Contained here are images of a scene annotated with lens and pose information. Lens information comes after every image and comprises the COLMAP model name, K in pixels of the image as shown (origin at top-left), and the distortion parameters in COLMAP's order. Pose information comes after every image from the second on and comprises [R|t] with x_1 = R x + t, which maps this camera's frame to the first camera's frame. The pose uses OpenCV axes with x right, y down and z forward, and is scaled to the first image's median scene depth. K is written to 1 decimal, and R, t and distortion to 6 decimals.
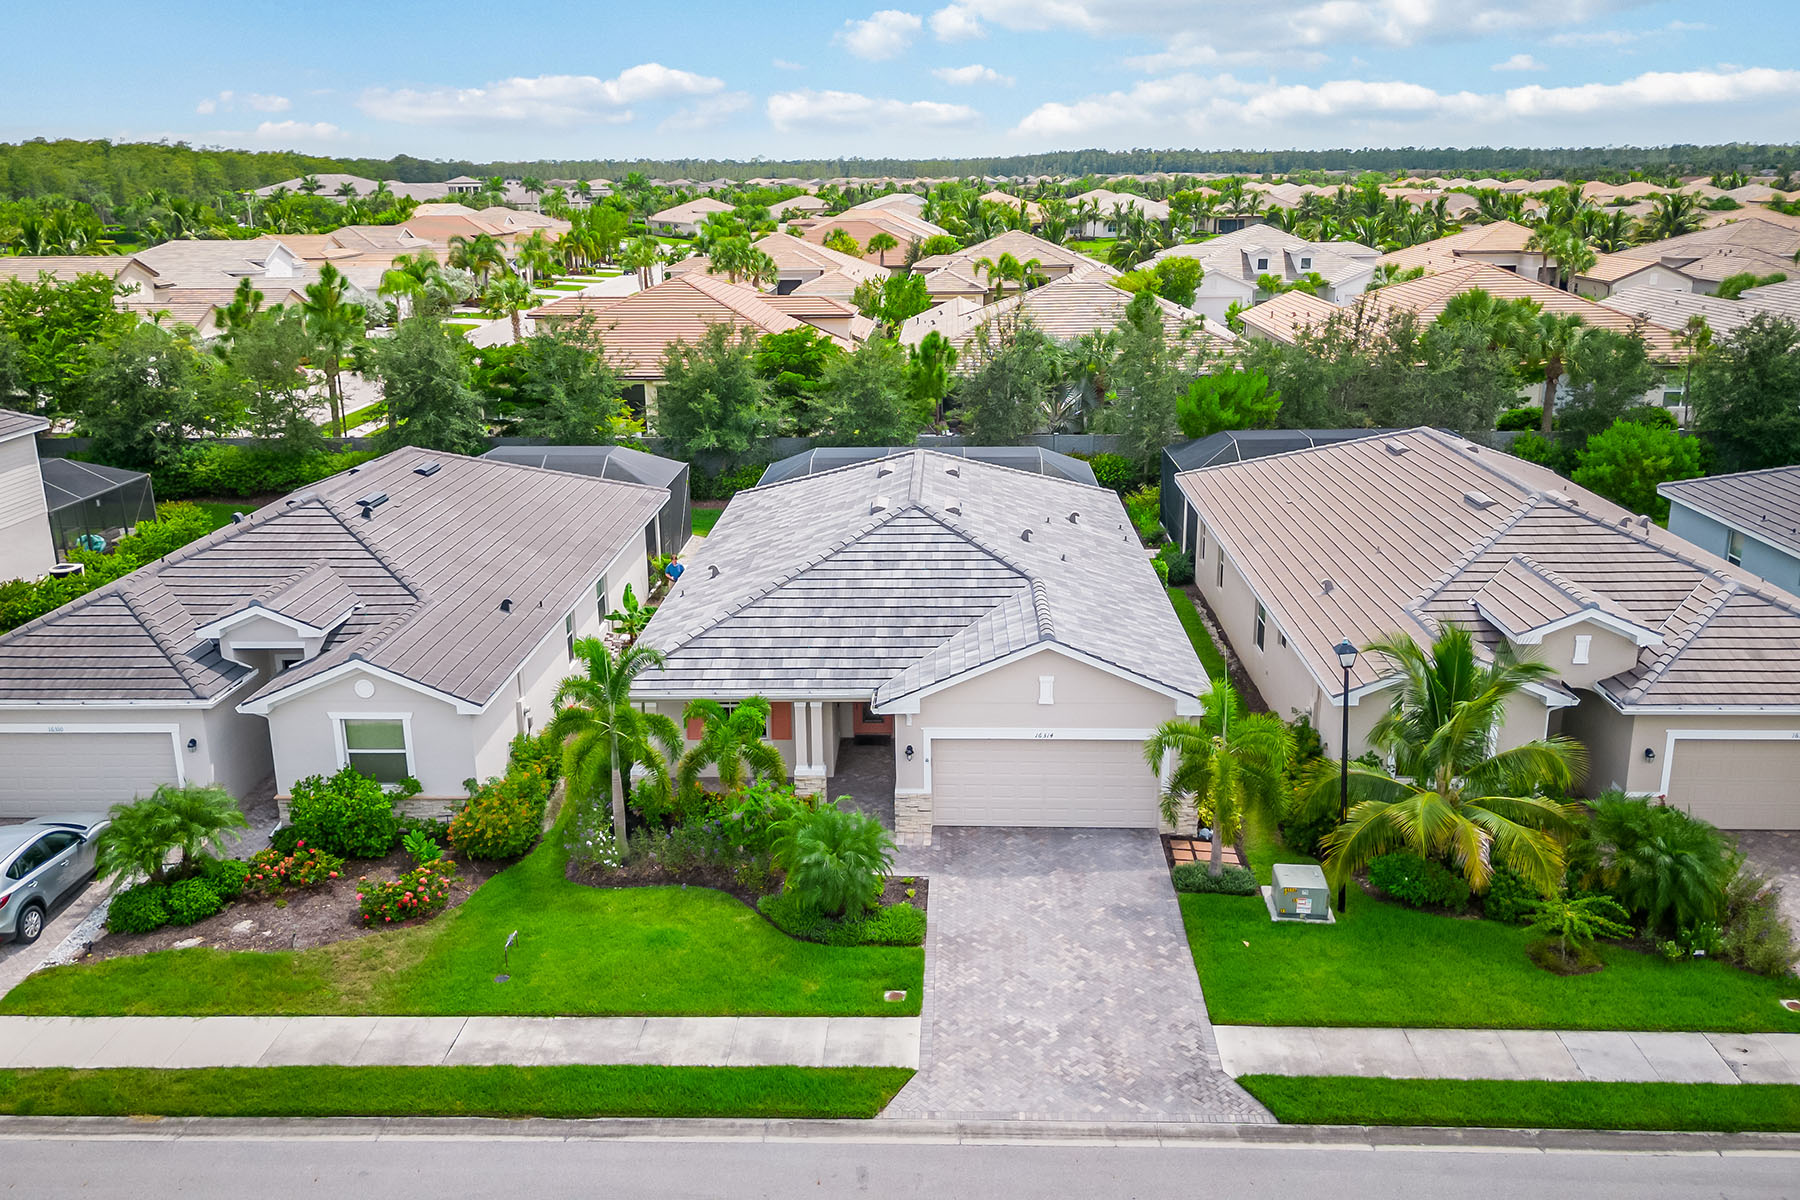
lens RADIAL K [[1507.0, 0, 905.8], [0, 1507.0, 599.0], [0, 0, 1]] dist [0.091920, -0.103225]
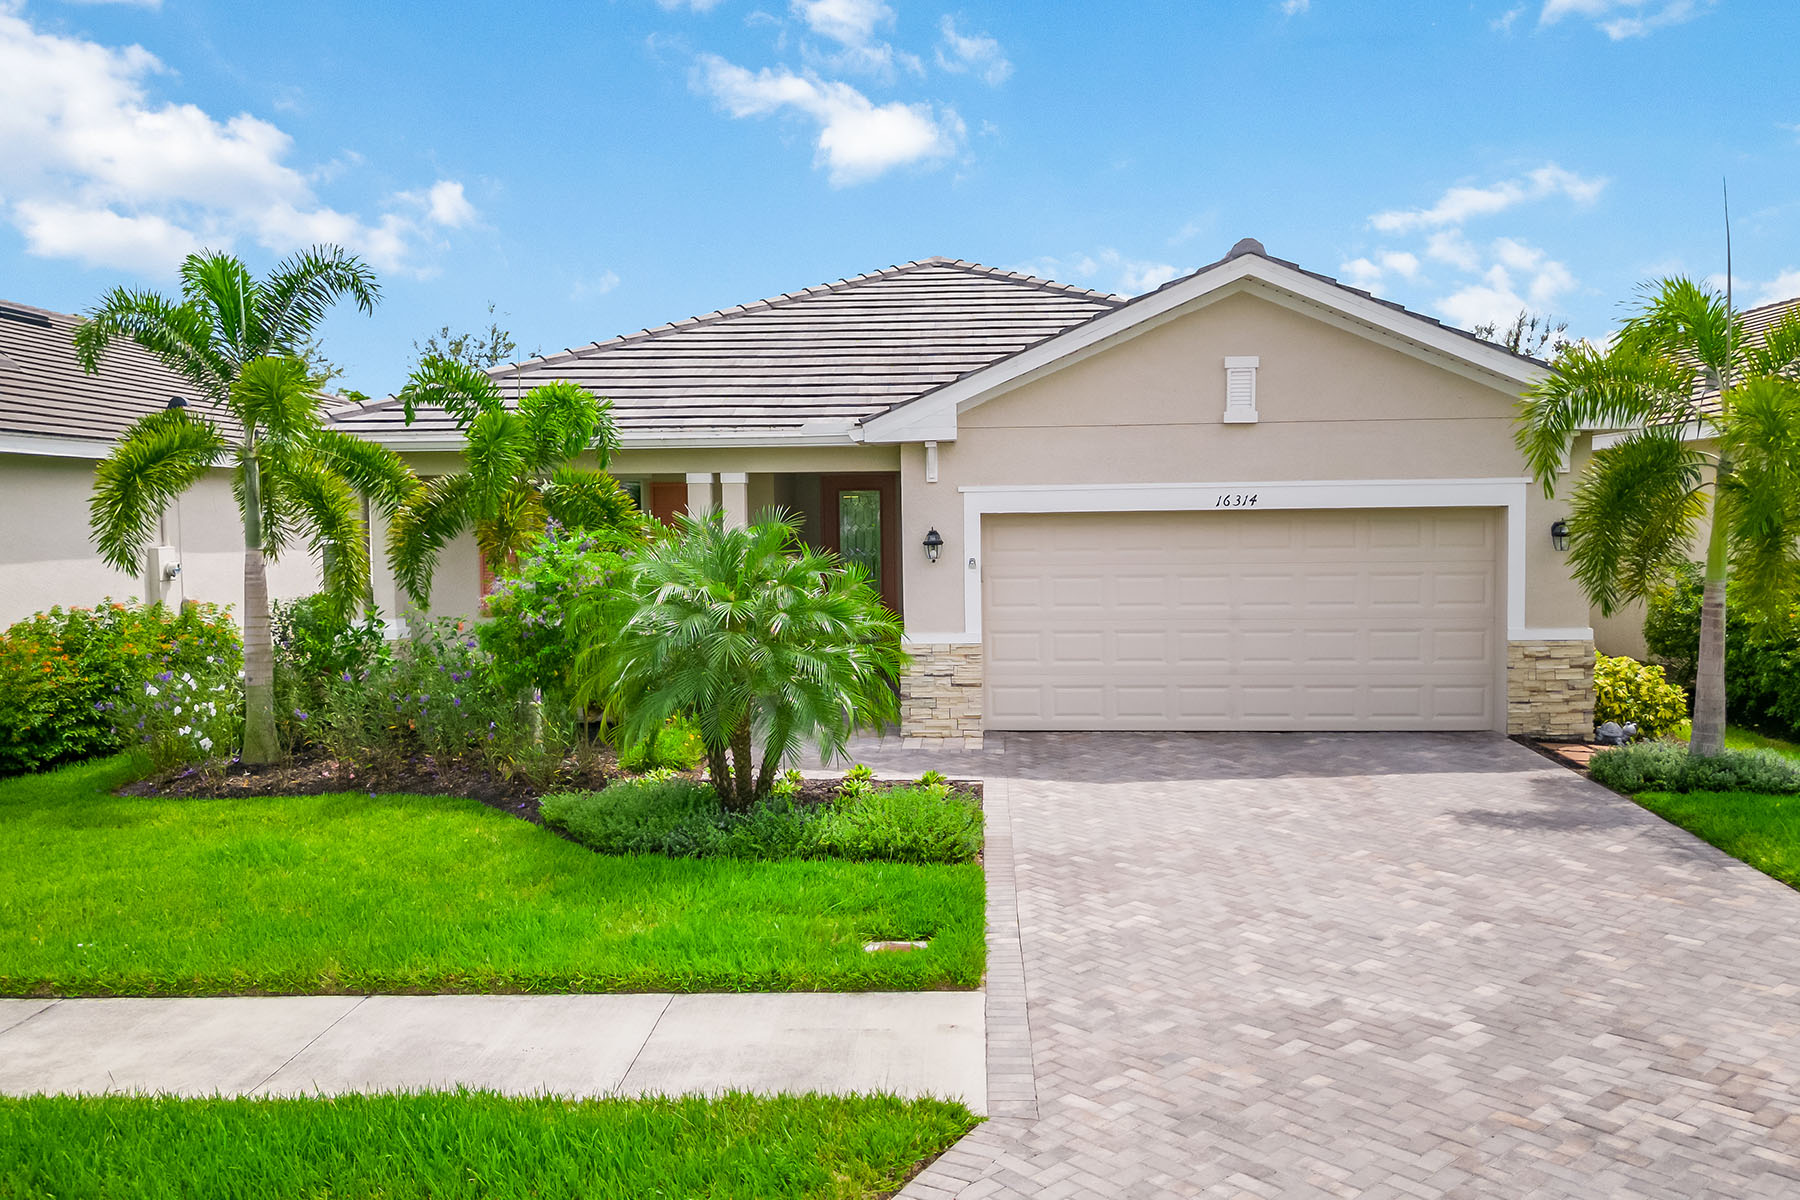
lens RADIAL K [[1507.0, 0, 905.8], [0, 1507.0, 599.0], [0, 0, 1]] dist [0.091920, -0.103225]
pose [[0.999977, 0.002034, -0.006545, -0.003396], [-0.003449, 0.974568, -0.224067, 0.265984], [0.005923, 0.224085, 0.974552, 0.690918]]
